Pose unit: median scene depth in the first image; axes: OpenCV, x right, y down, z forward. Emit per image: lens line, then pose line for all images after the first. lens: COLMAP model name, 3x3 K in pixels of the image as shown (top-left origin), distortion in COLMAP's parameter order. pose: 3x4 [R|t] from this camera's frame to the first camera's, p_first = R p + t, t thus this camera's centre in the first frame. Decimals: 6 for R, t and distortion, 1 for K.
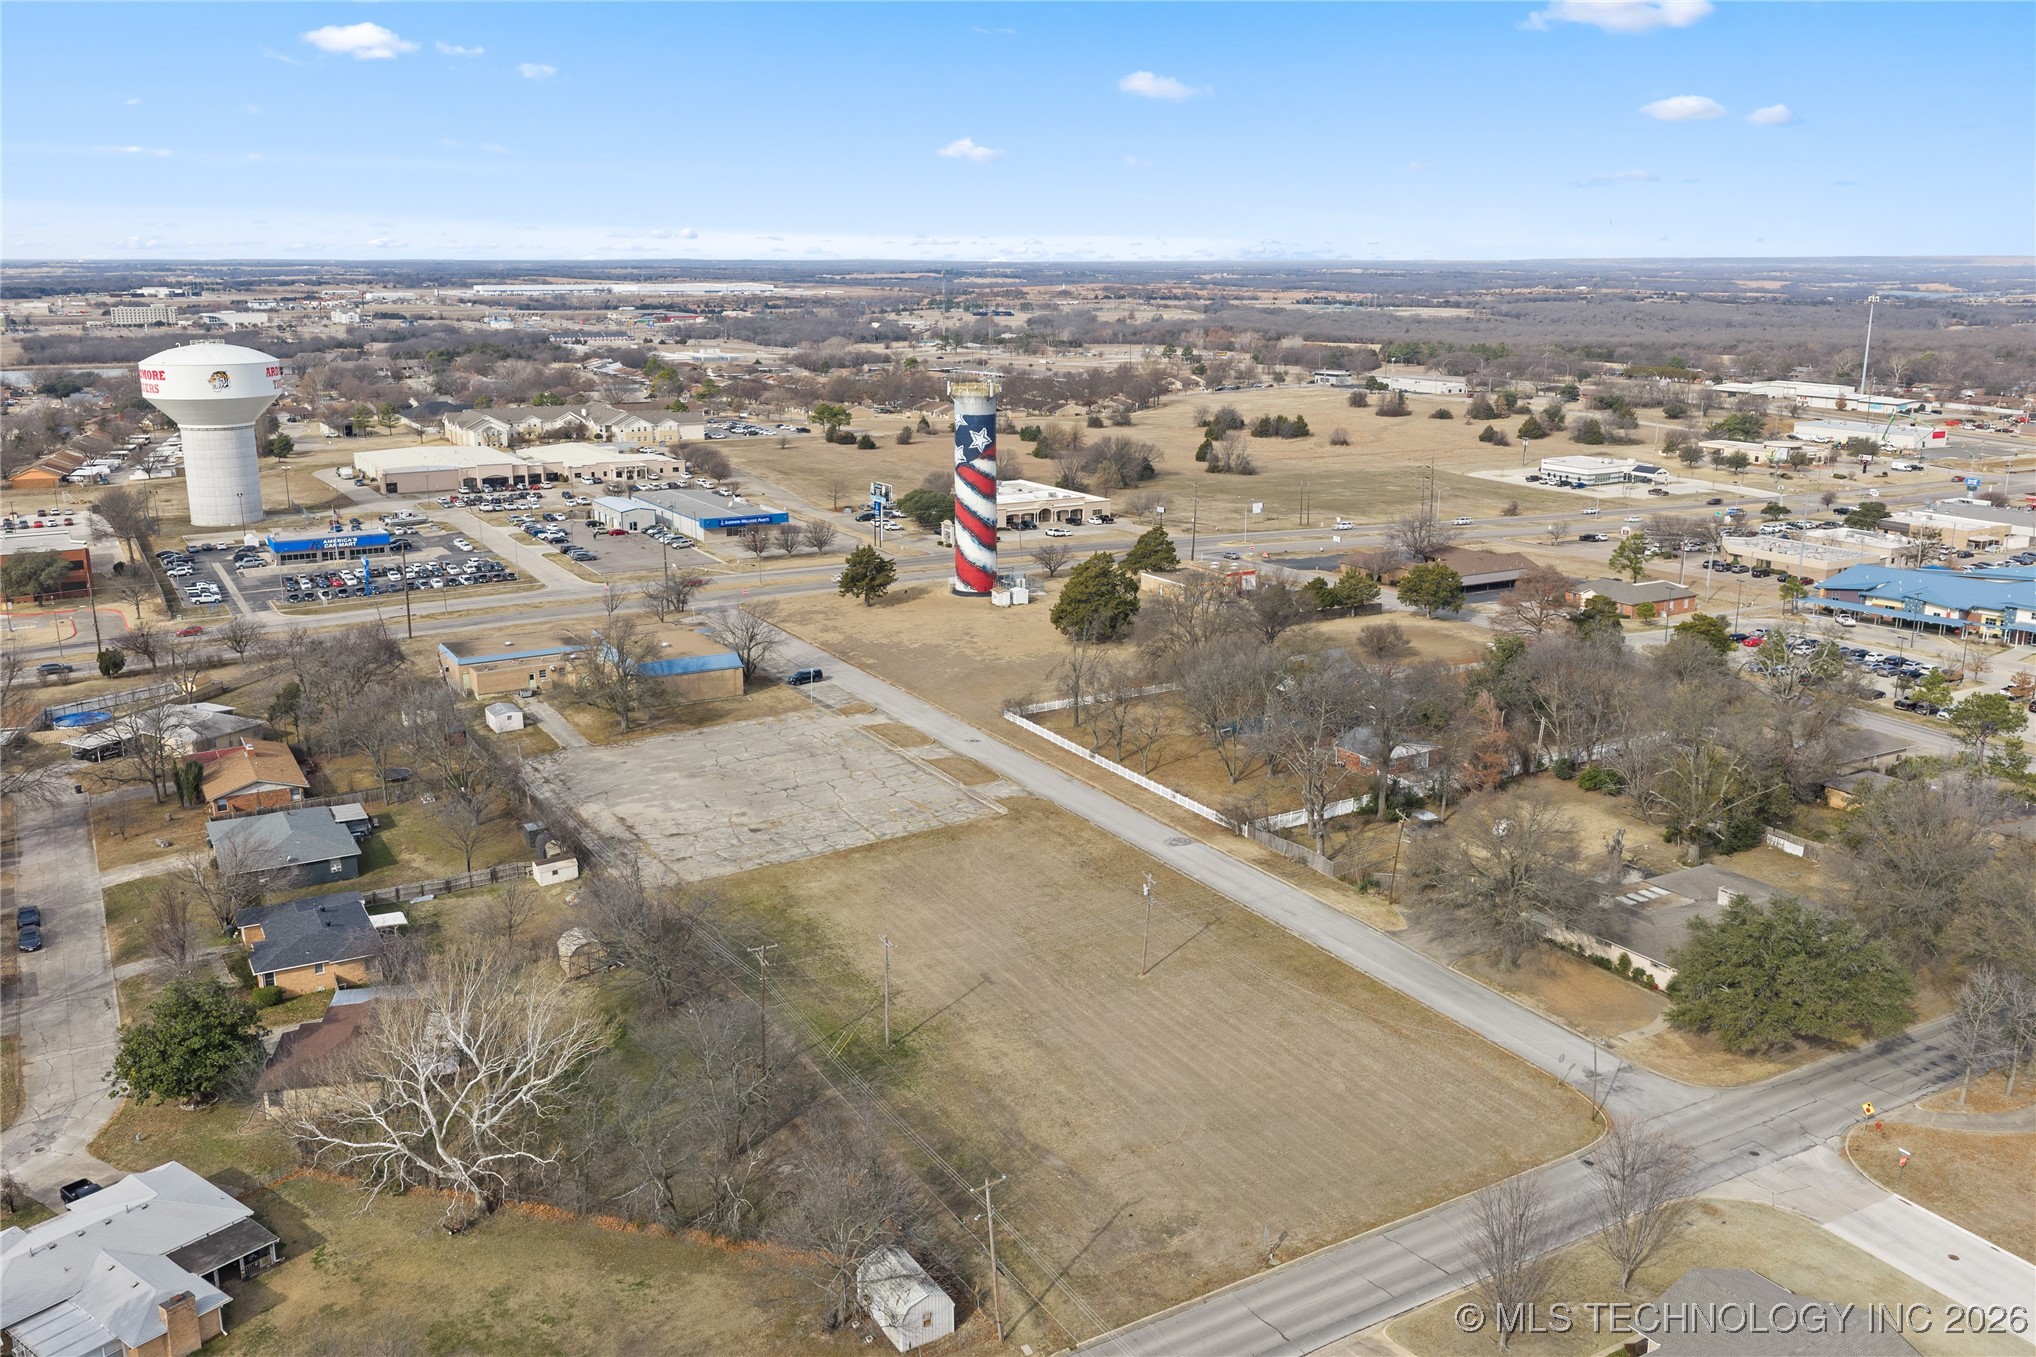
lens RADIAL K [[1690.2, 0, 1028.2], [0, 1690.2, 682.1], [0, 0, 1]] dist [0.009037, -0.012470]
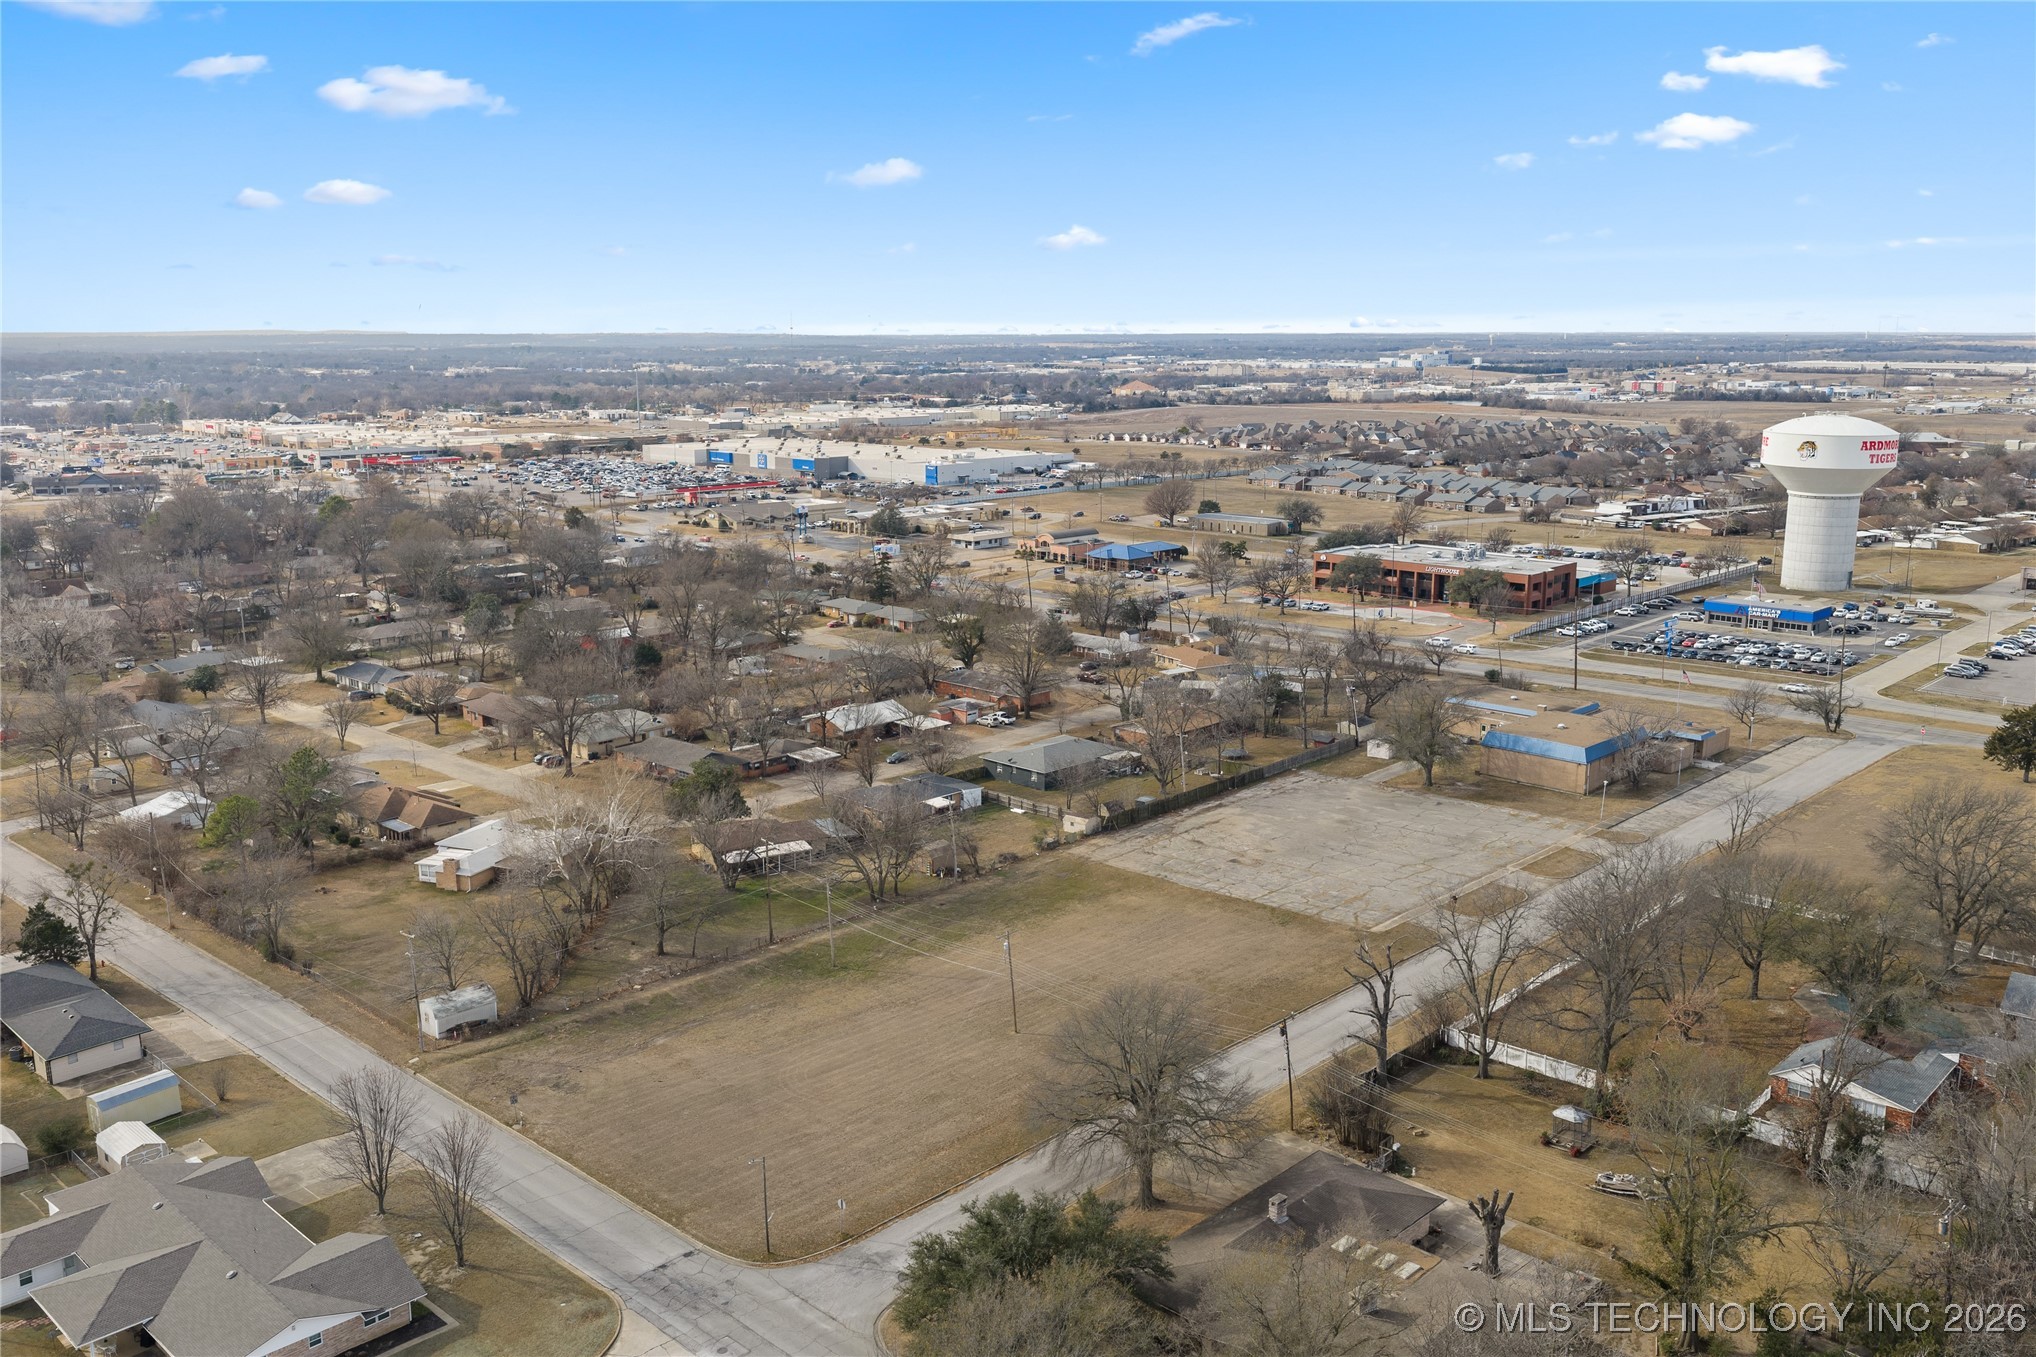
lens RADIAL K [[1690.2, 0, 1028.2], [0, 1690.2, 682.1], [0, 0, 1]] dist [0.009037, -0.012470]
pose [[0.274361, 0.196764, -0.941281, 0.757840], [-0.237248, 0.962435, 0.132034, -0.126606], [0.931901, 0.187092, 0.310737, 0.507856]]
